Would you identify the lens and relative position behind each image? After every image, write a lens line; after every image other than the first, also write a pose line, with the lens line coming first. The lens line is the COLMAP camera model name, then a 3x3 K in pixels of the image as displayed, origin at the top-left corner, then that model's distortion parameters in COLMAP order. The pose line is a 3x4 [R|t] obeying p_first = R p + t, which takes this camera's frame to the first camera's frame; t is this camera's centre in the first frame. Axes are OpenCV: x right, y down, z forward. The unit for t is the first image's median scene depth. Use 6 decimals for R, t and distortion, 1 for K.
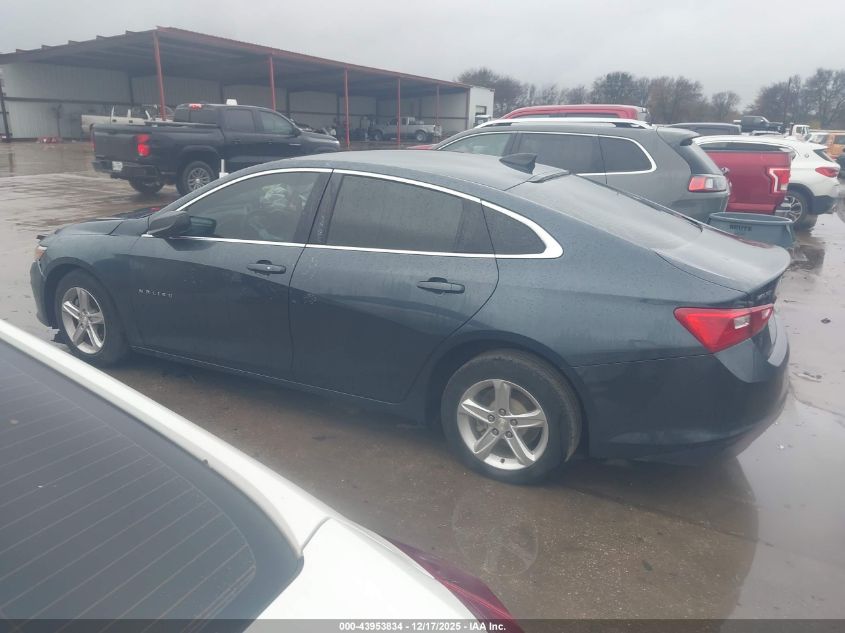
lens RADIAL K [[647.1, 0, 422.5], [0, 647.1, 316.5], [0, 0, 1]] dist [0.025319, -0.002610]
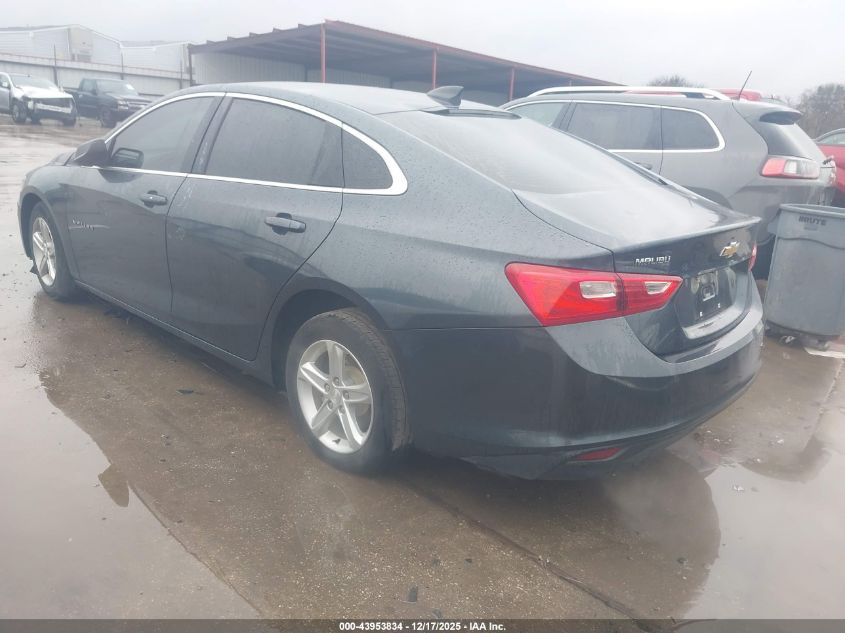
lens RADIAL K [[647.1, 0, 422.5], [0, 647.1, 316.5], [0, 0, 1]] dist [0.025319, -0.002610]
pose [[0.969263, 0.109529, -0.220301, 0.357046], [-0.109800, 0.993892, 0.011052, 0.039782], [0.220166, 0.013477, 0.975369, 0.195629]]
